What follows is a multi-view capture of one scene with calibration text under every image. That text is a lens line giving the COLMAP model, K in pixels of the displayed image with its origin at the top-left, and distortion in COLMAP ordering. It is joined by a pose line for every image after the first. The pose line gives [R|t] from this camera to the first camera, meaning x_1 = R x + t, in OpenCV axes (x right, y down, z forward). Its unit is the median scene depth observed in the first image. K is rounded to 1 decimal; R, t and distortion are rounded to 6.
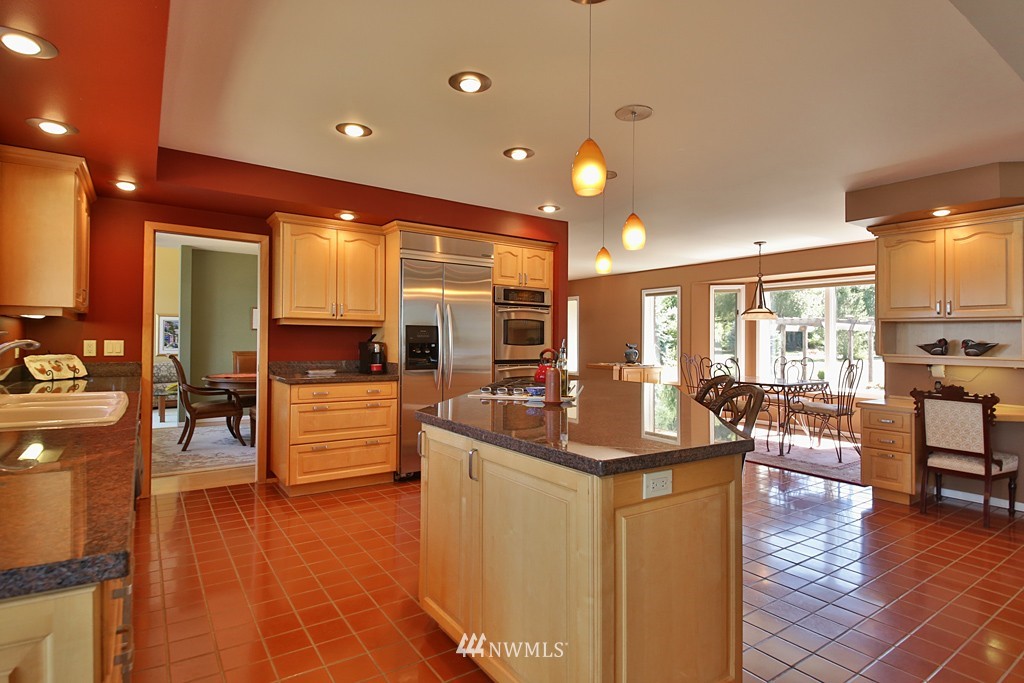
lens RADIAL K [[522.9, 0, 512.3], [0, 522.9, 340.0], [0, 0, 1]] dist [-0.002236, 0.000461]
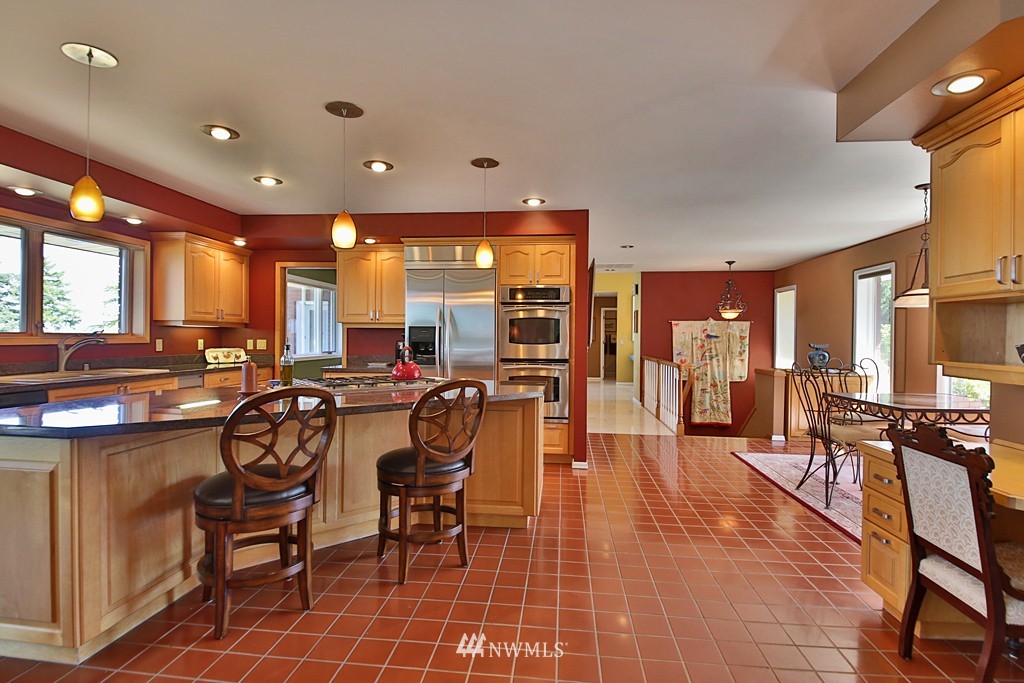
lens RADIAL K [[507.5, 0, 512.3], [0, 507.5, 347.0], [0, 0, 1]] dist [0.005405, -0.003012]
pose [[0.760602, 0.007346, -0.649177, 0.681799], [0.000623, 0.999927, 0.012045, 0.004370], [0.649218, -0.009566, 0.760542, 0.285023]]
